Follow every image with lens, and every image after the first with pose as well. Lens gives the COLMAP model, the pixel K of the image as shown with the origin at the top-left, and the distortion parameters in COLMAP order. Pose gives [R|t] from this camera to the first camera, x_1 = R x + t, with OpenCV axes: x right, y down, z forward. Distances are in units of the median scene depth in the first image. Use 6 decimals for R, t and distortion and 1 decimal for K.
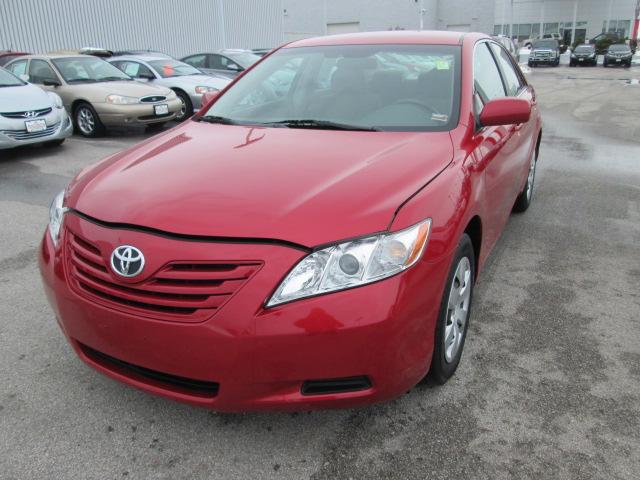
lens RADIAL K [[524.4, 0, 320.0], [0, 524.4, 240.0], [0, 0, 1]] dist [-0.038573, 0.000926]
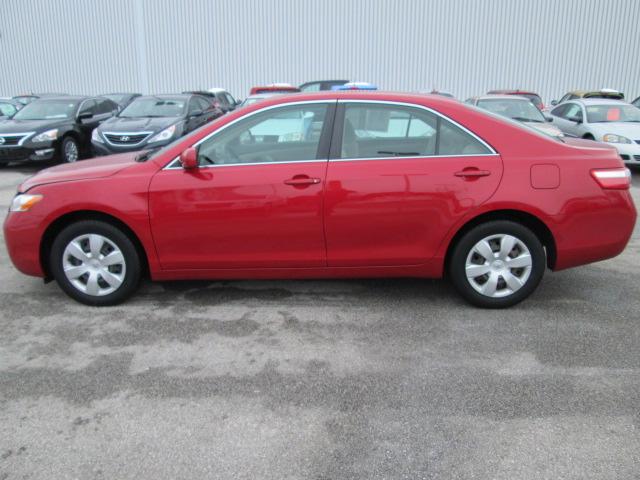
lens RADIAL K [[524.4, 0, 320.0], [0, 524.4, 240.0], [0, 0, 1]] dist [-0.038573, 0.000926]
pose [[0.421450, 0.246332, -0.872754, 1.826447], [-0.302371, 0.945498, 0.120849, -0.329087], [0.854957, 0.212964, 0.472964, 0.750961]]
